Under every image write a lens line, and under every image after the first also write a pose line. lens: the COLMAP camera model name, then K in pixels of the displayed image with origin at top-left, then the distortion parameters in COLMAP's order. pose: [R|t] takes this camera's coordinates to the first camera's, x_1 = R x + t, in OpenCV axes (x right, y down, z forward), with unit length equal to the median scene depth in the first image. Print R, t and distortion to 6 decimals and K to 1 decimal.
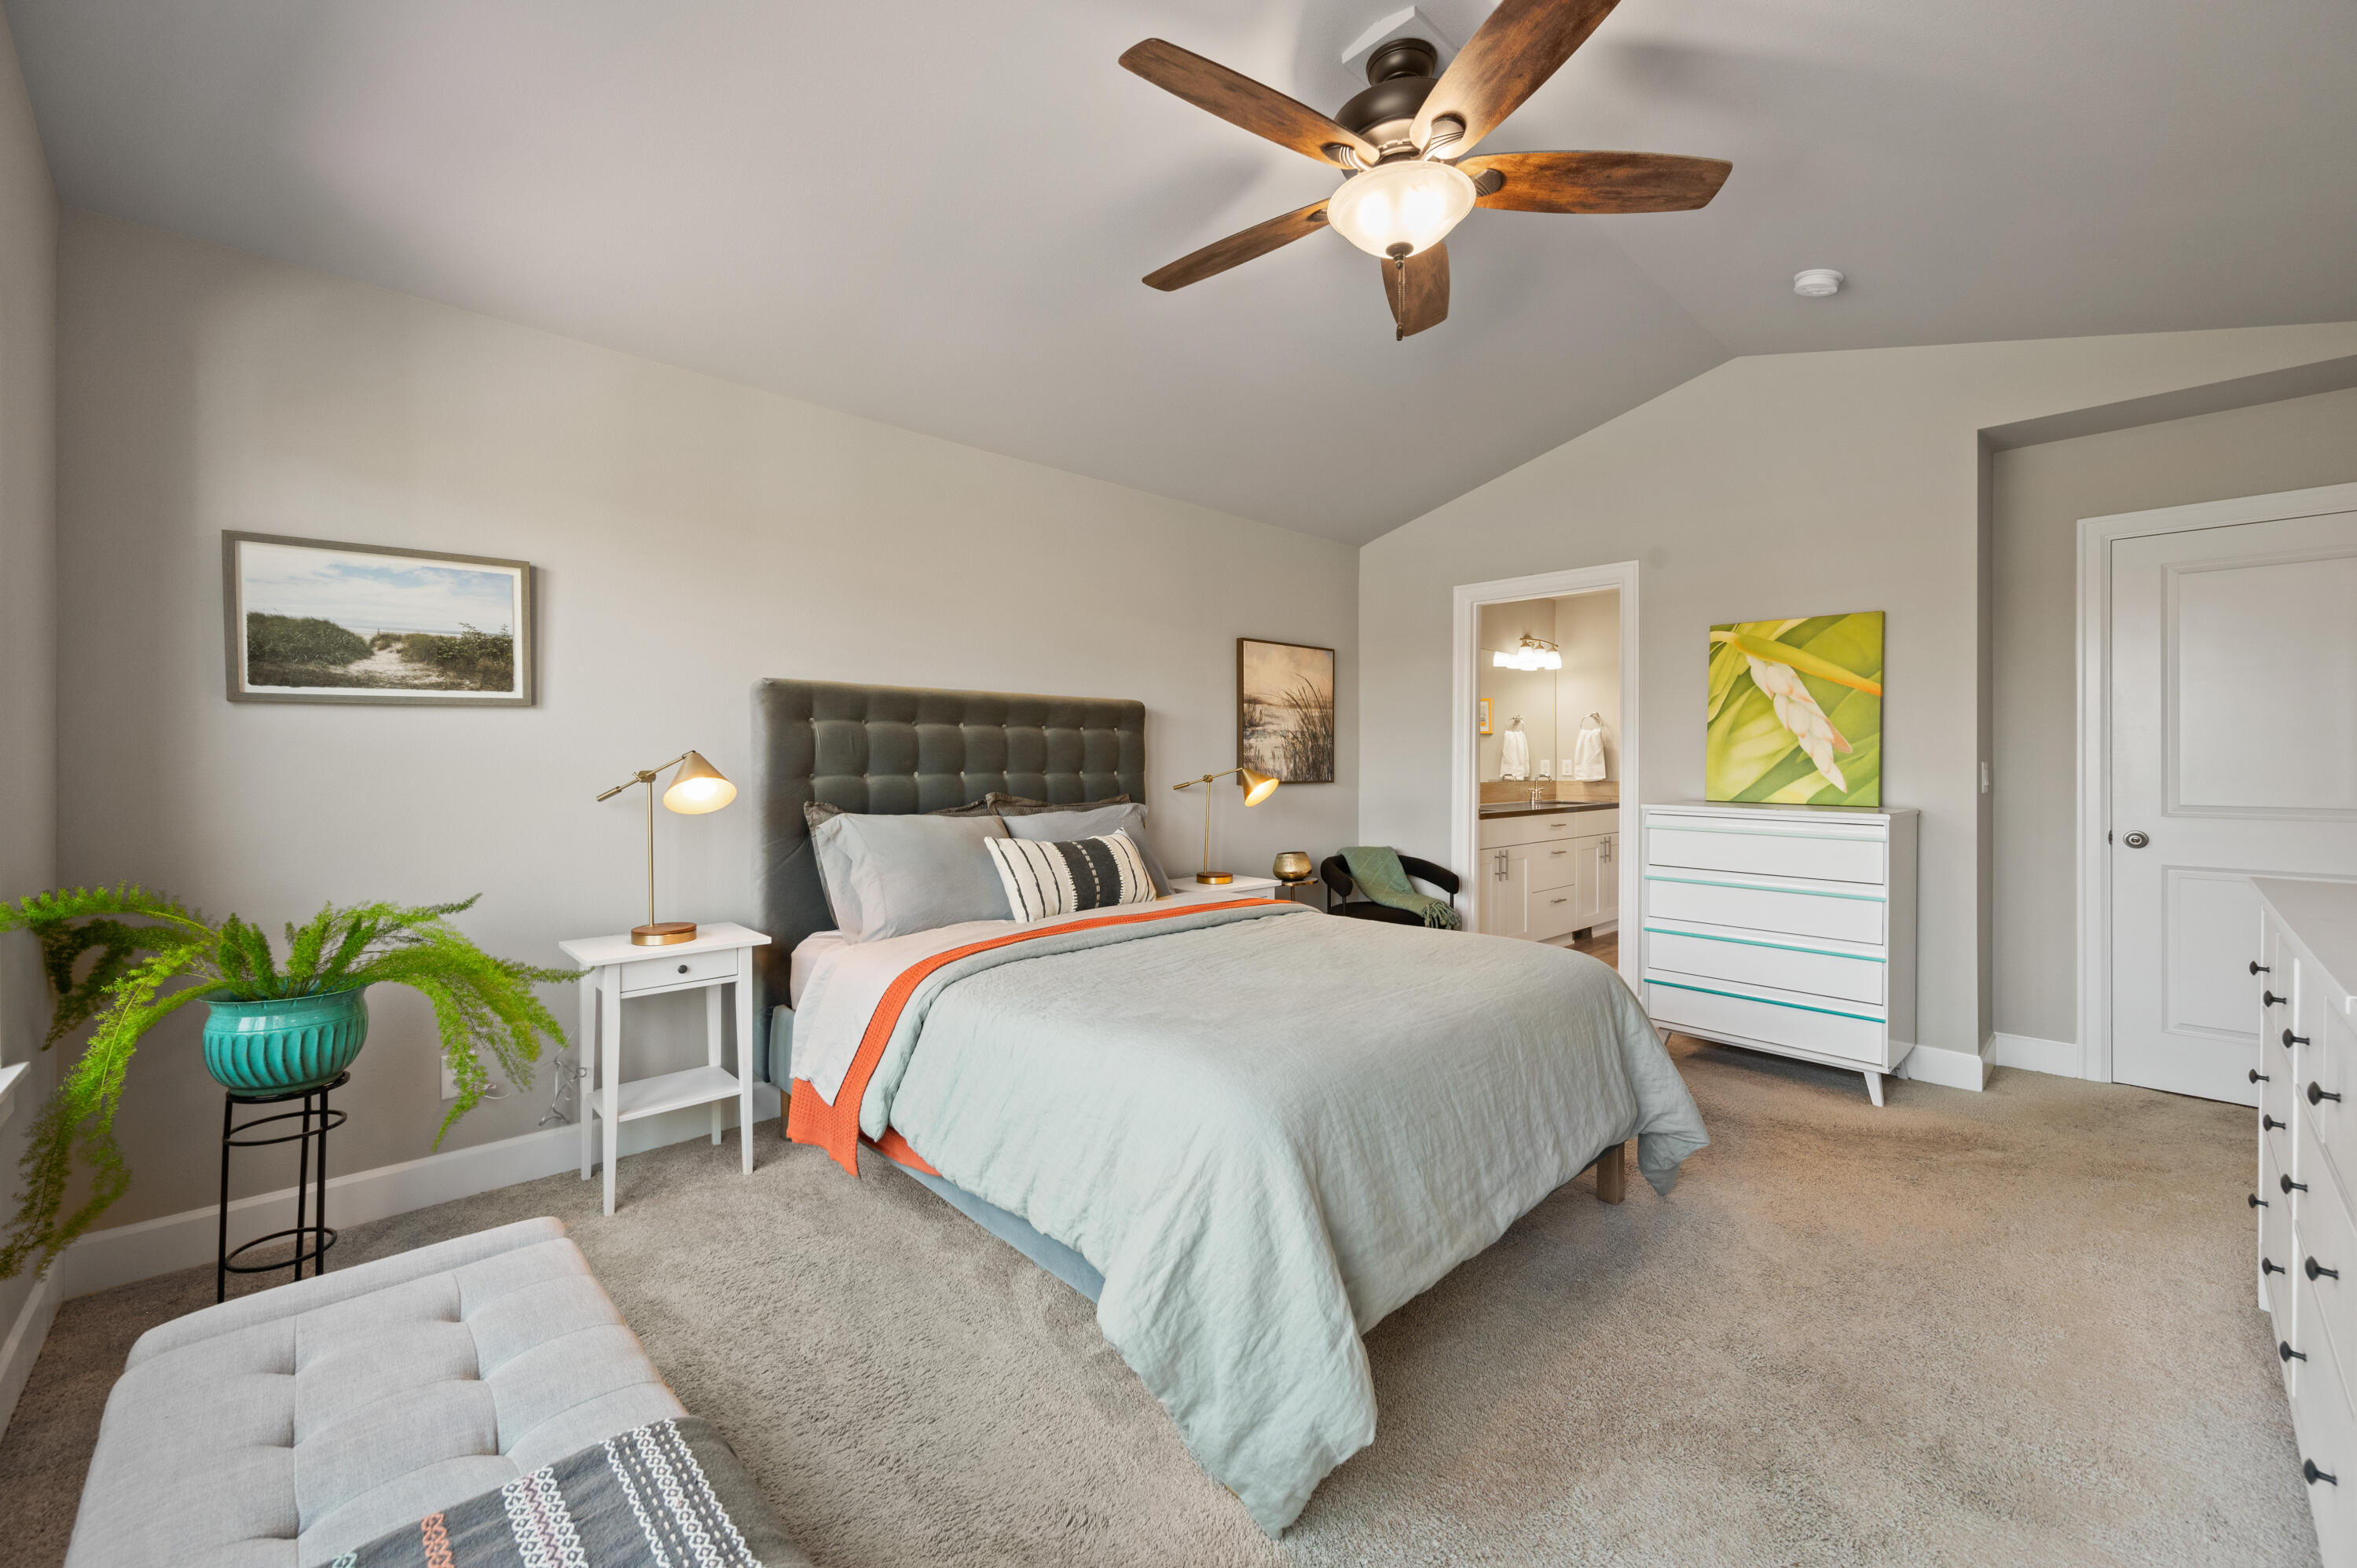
lens RADIAL K [[930.6, 0, 1178.2], [0, 930.6, 772.8], [0, 0, 1]] dist [-0.001051, 0.000001]
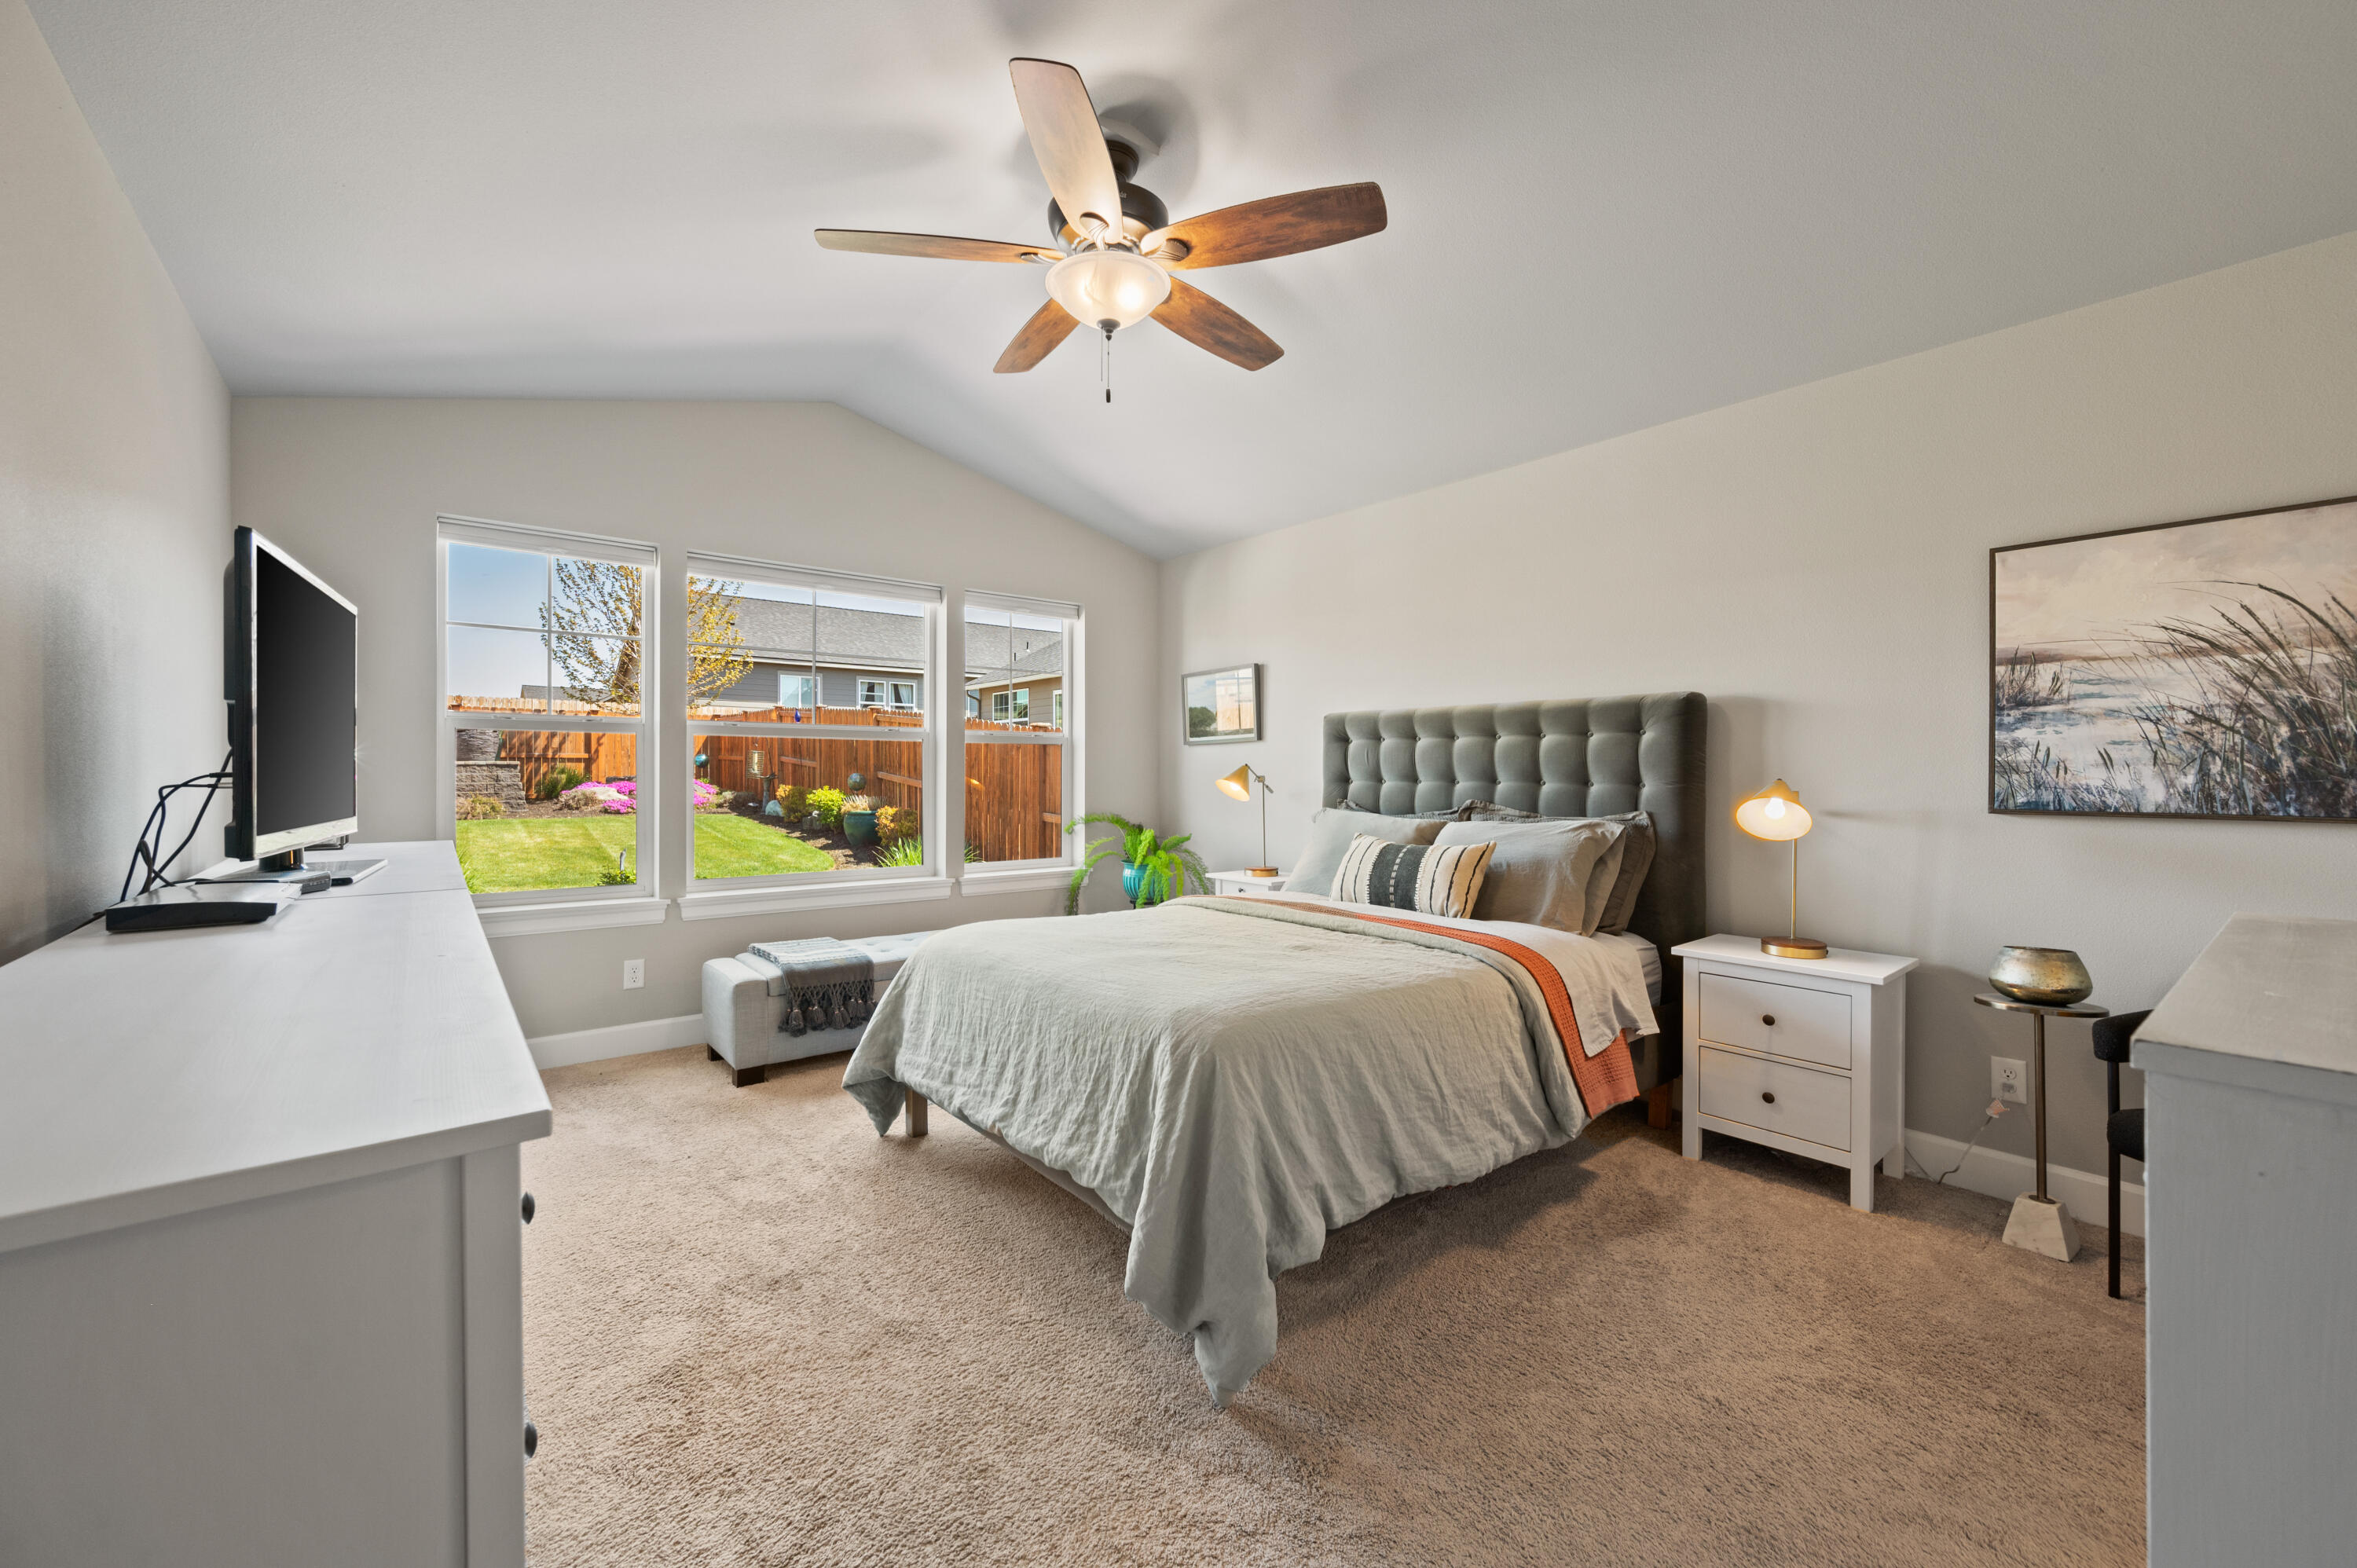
lens RADIAL K [[930.6, 0, 1178.2], [0, 930.6, 772.8], [0, 0, 1]] dist [-0.001051, 0.000001]
pose [[-0.067413, -0.000326, -0.997725, 0.647493], [-0.015540, 0.999879, 0.000724, -0.004004], [0.997604, 0.015554, -0.067410, 0.545704]]
